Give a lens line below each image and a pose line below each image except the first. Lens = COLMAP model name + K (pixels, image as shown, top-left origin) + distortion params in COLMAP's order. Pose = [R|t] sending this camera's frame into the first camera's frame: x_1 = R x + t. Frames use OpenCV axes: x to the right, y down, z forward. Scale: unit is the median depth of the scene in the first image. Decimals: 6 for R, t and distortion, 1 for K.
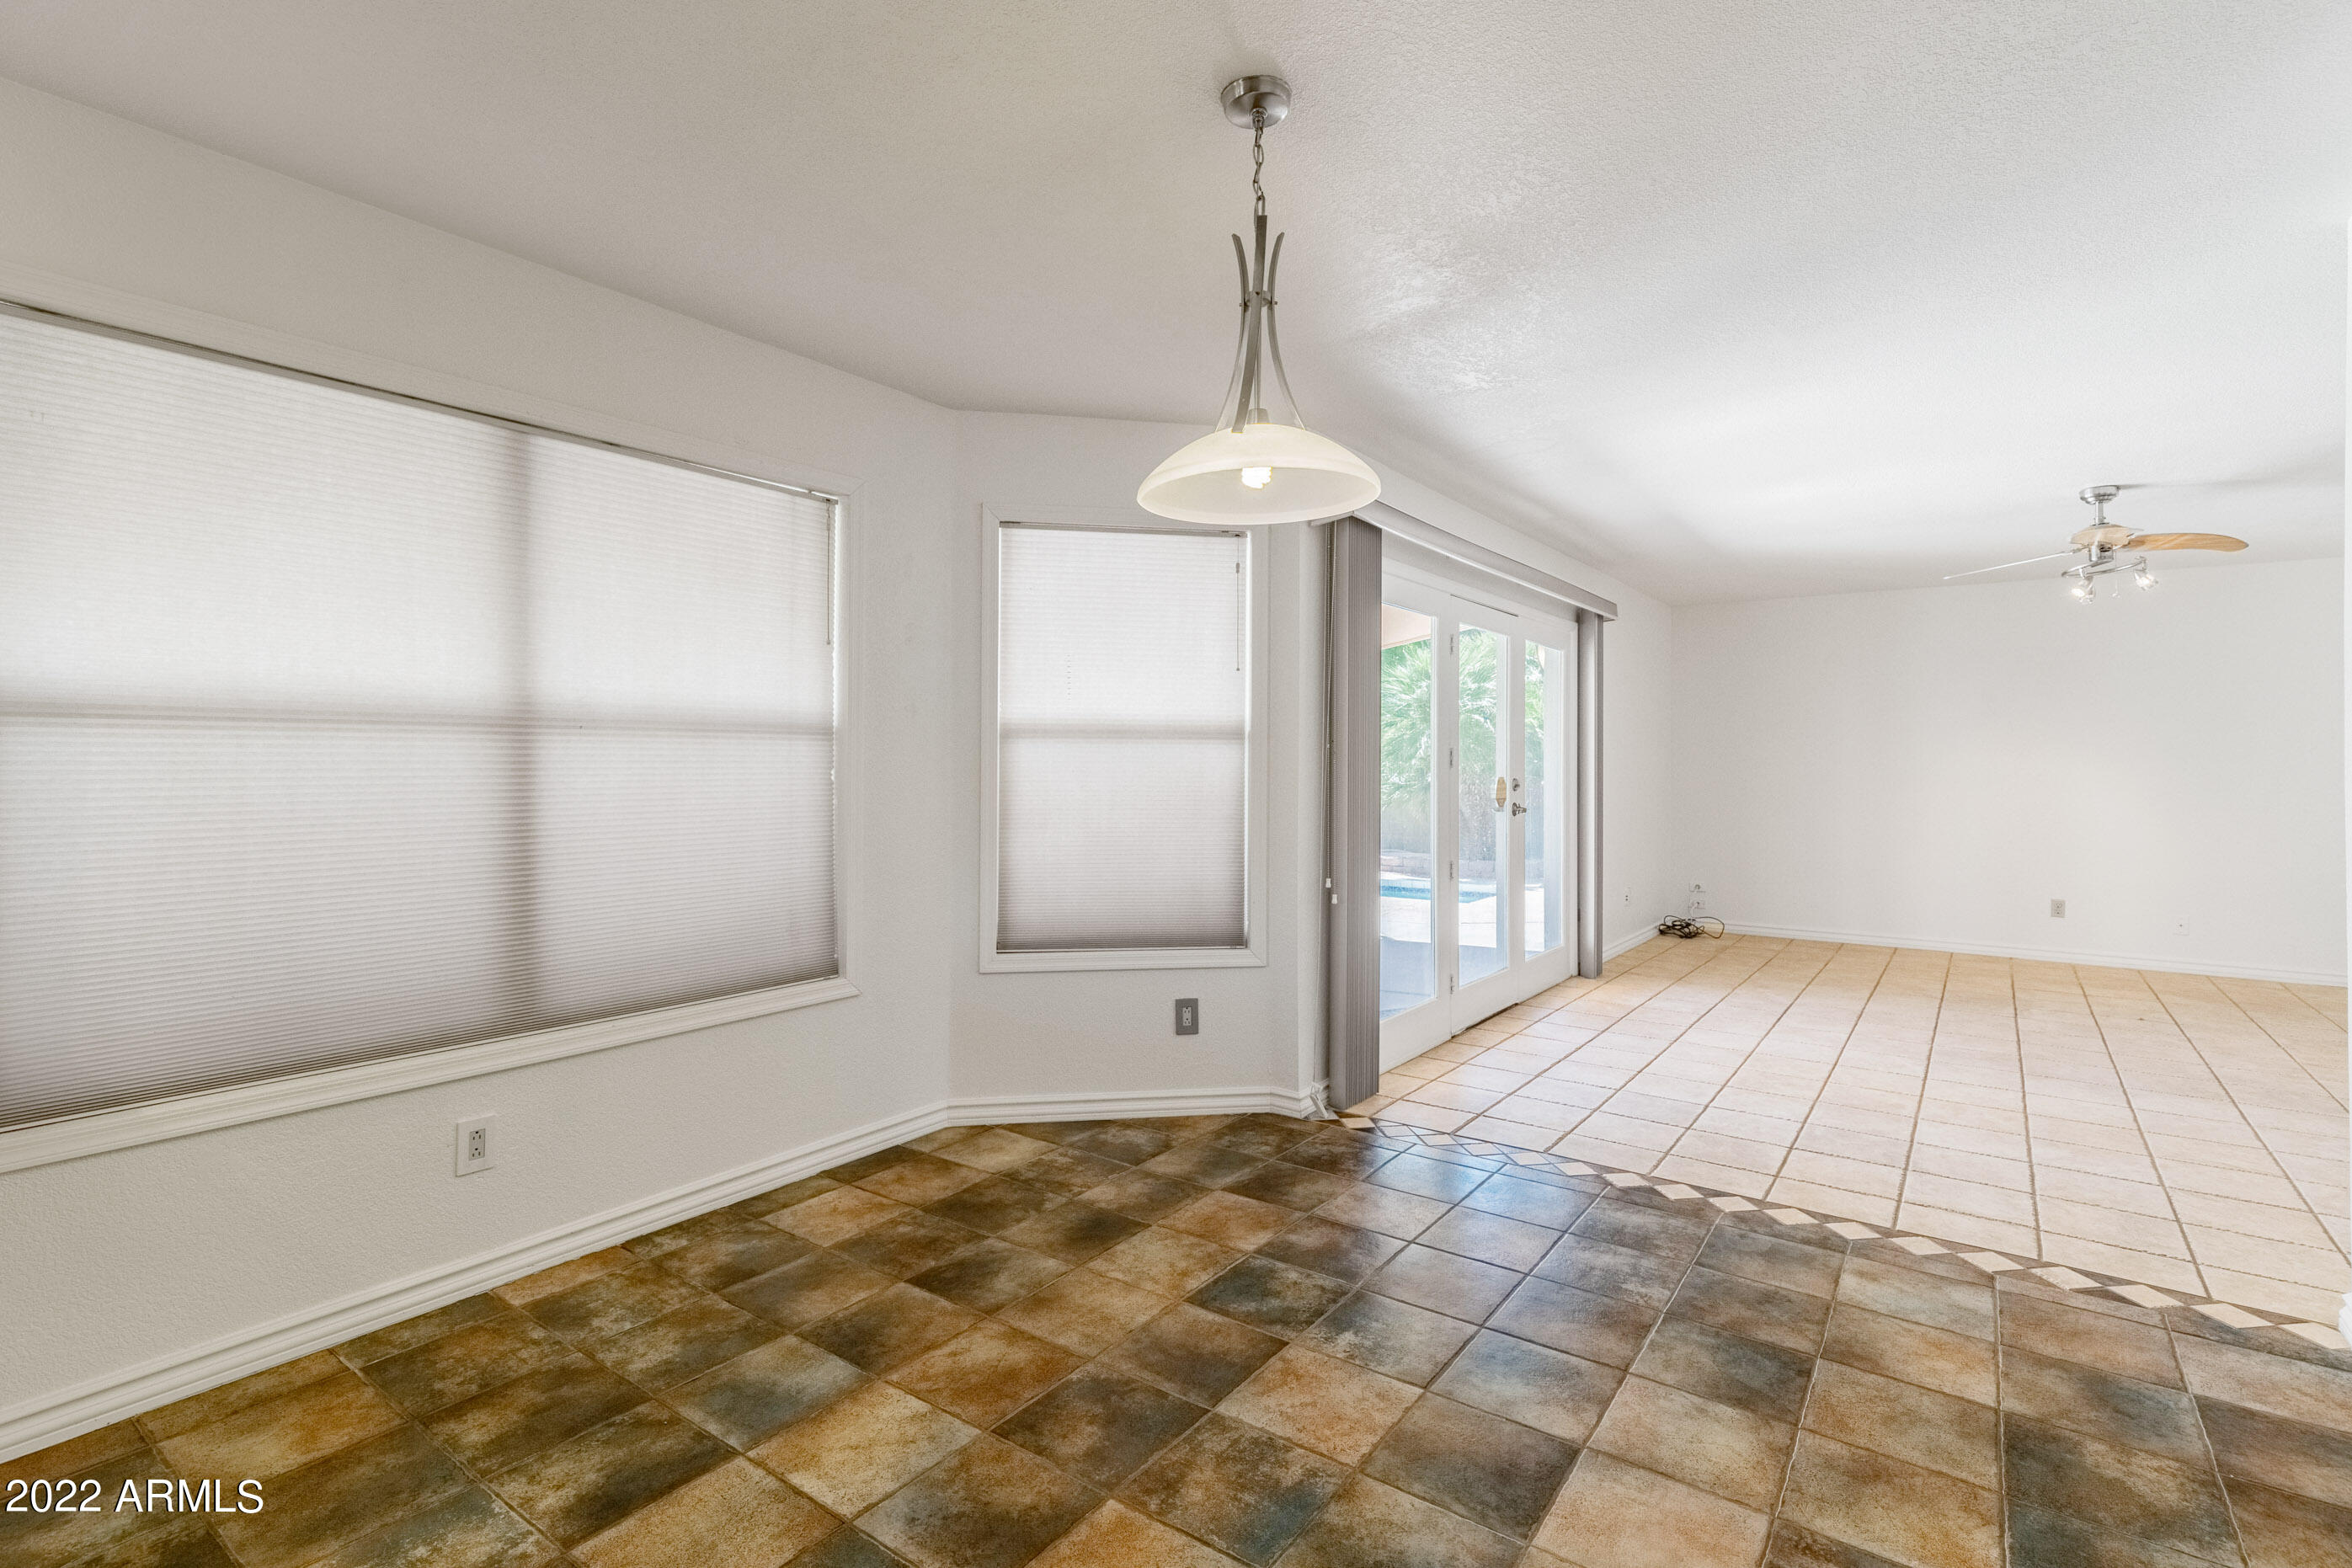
lens RADIAL K [[1085.9, 0, 1196.9], [0, 1085.9, 769.3], [0, 0, 1]] dist [0.014178, -0.003750]
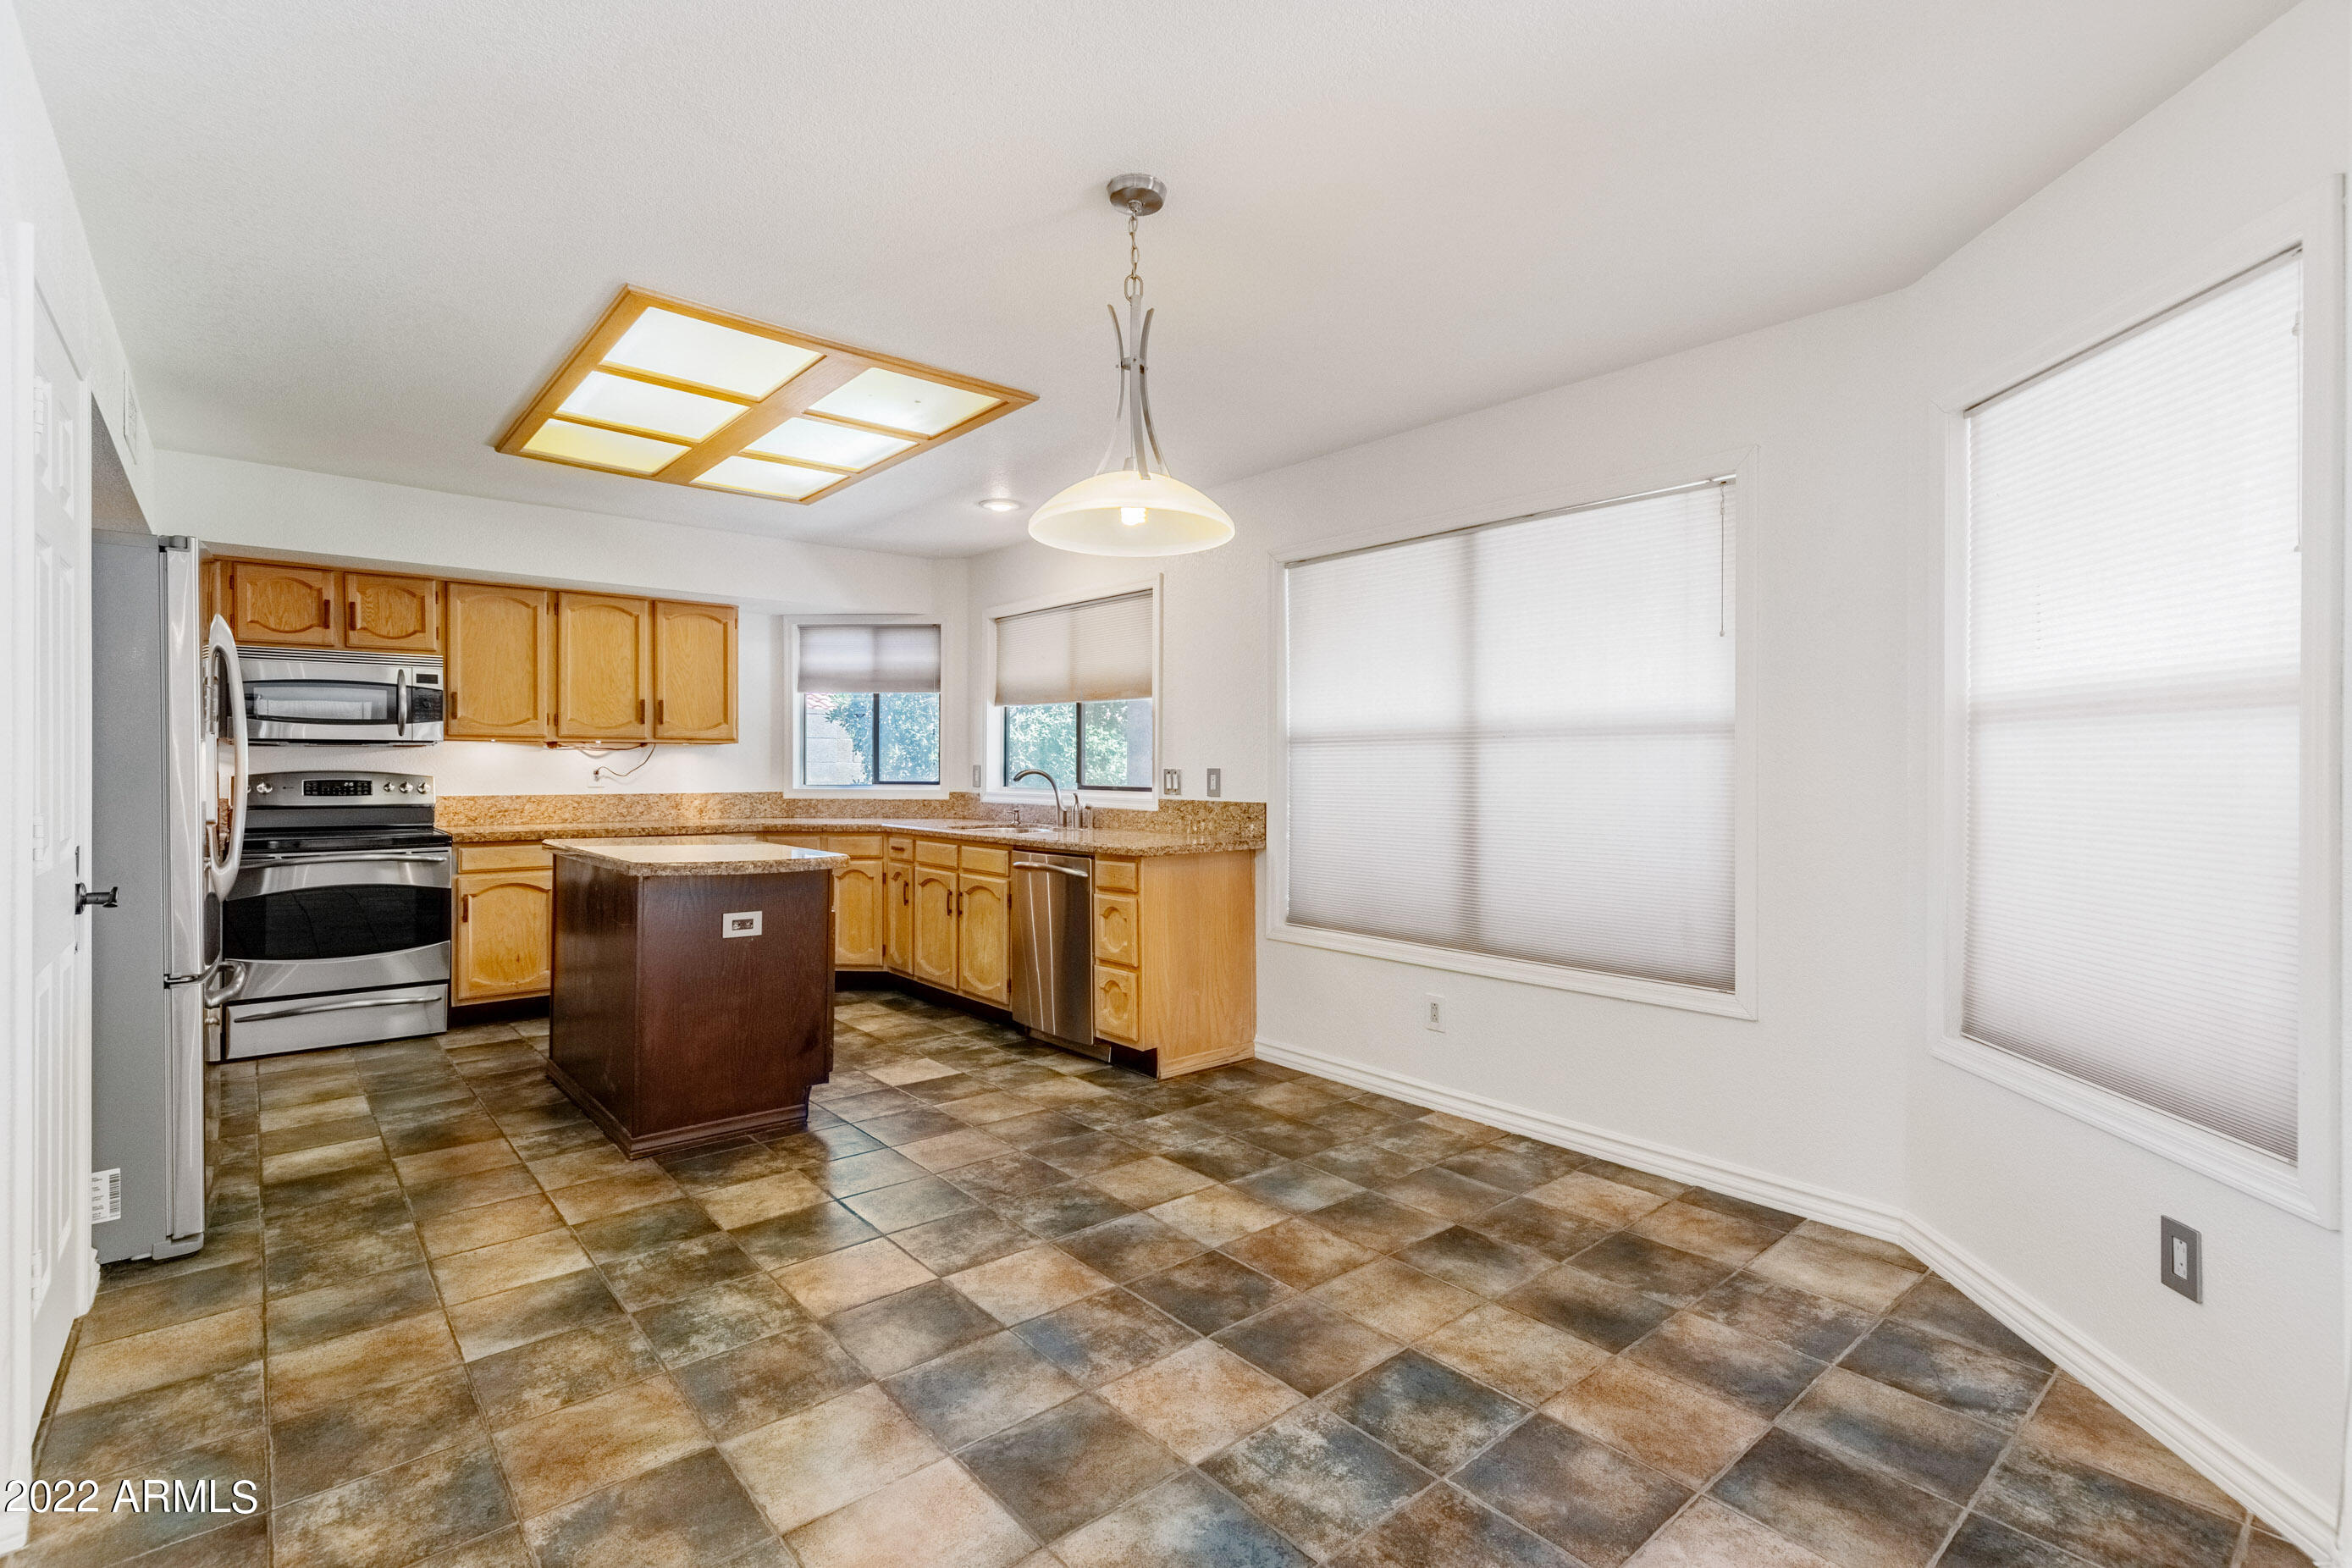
lens RADIAL K [[1085.9, 0, 1184.9], [0, 1085.9, 778.1], [0, 0, 1]] dist [0.014178, -0.003750]
pose [[-0.230270, 0.007540, -0.973098, 0.811213], [-0.006255, 0.999938, 0.009228, 0.002371], [0.973107, 0.008212, -0.230208, 0.906284]]
